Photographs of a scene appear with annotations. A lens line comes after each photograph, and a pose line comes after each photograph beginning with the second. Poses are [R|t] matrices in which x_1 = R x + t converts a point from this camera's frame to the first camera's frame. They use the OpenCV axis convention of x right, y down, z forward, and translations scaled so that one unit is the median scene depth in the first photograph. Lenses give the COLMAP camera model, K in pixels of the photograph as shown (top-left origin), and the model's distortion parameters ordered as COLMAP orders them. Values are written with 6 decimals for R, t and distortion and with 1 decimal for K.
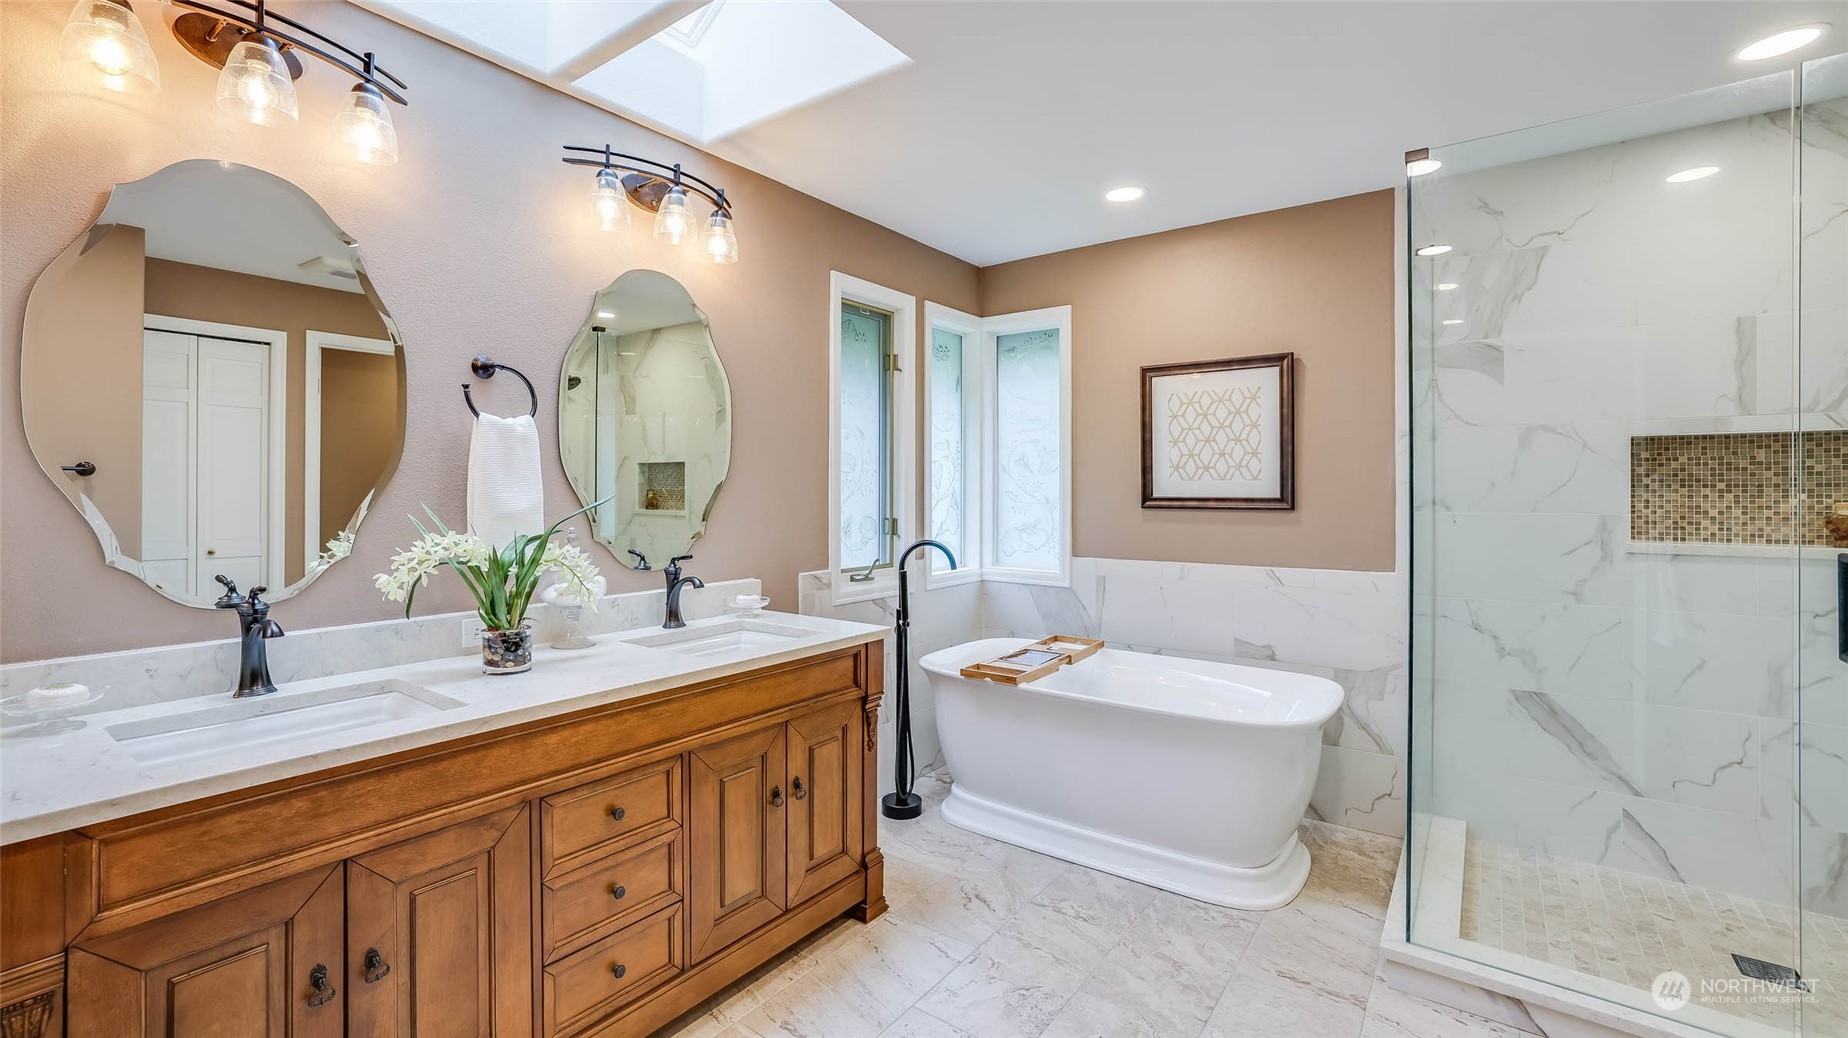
lens RADIAL K [[791.6, 0, 922.5], [0, 791.6, 499.6], [0, 0, 1]] dist [-0.036553, 0.010675]
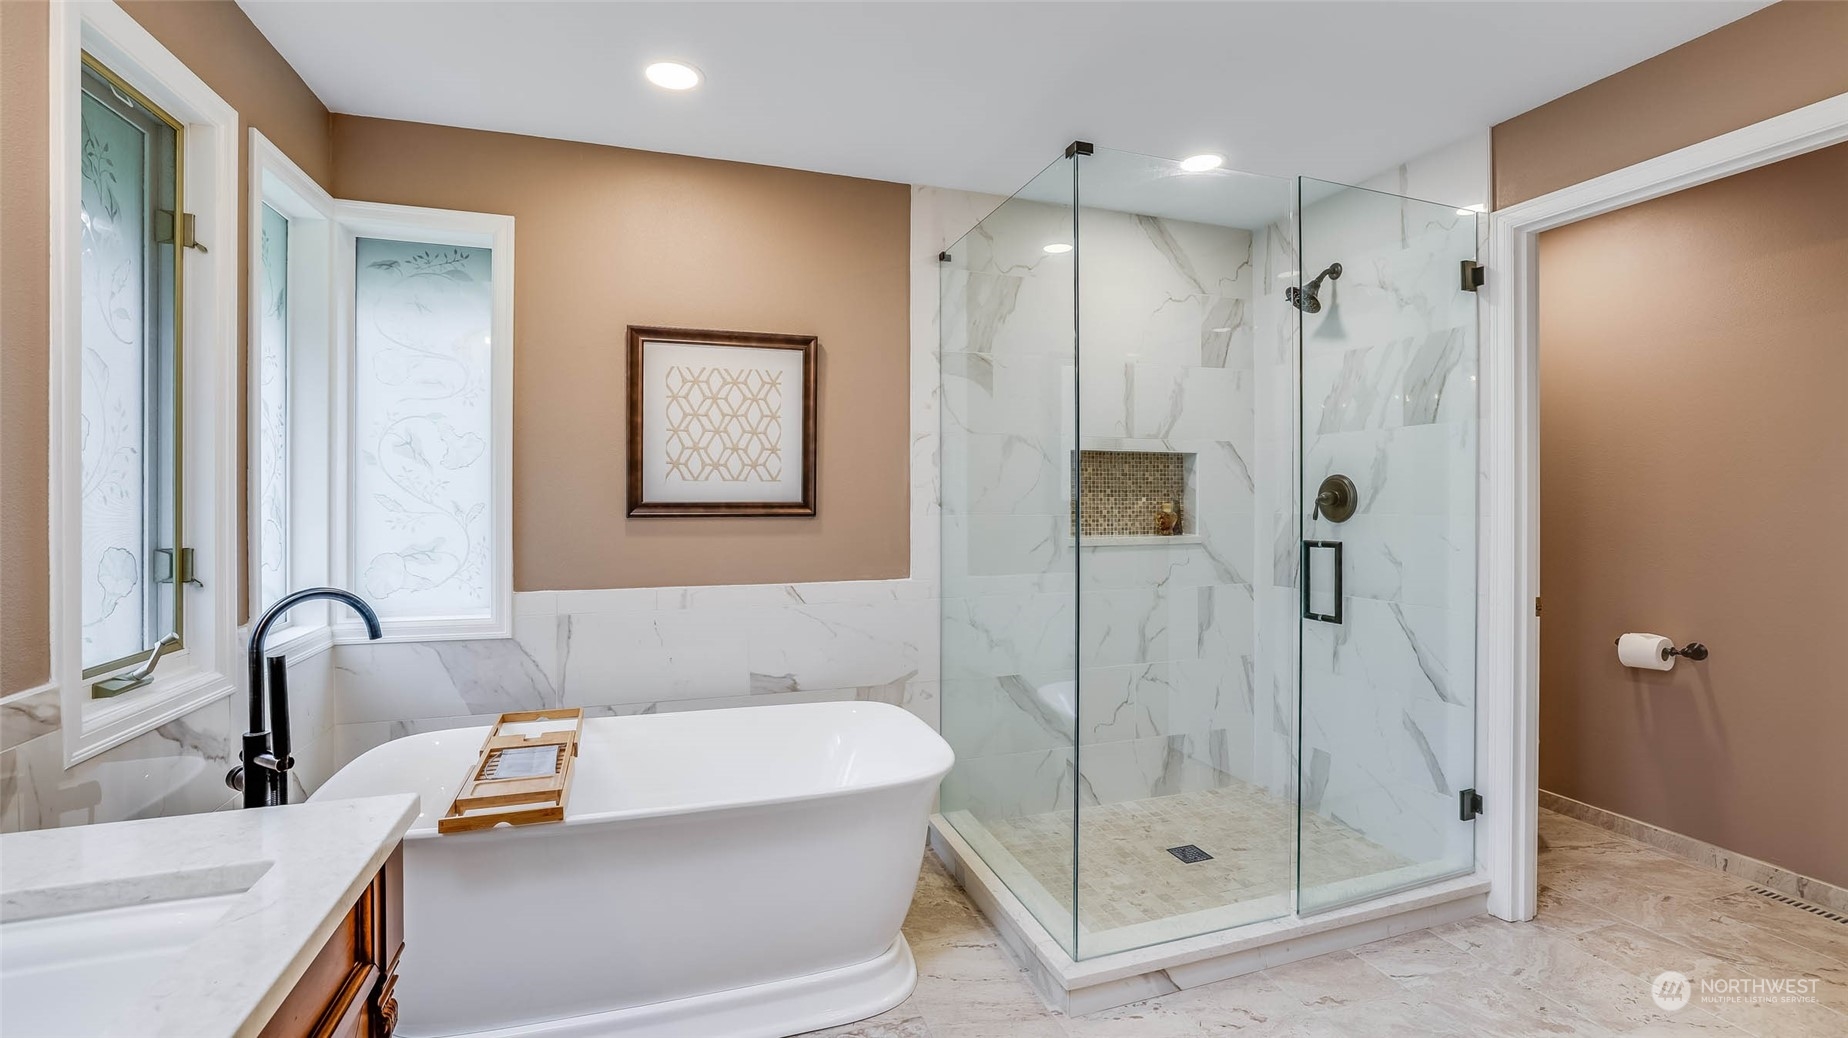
lens RADIAL K [[791.6, 0, 926.5], [0, 791.6, 503.7], [0, 0, 1]] dist [-0.036553, 0.010675]
pose [[0.574559, -0.006614, 0.818437, -0.175973], [0.007212, 0.999969, 0.003018, -0.002453], [-0.818432, 0.004169, 0.574589, 0.377236]]
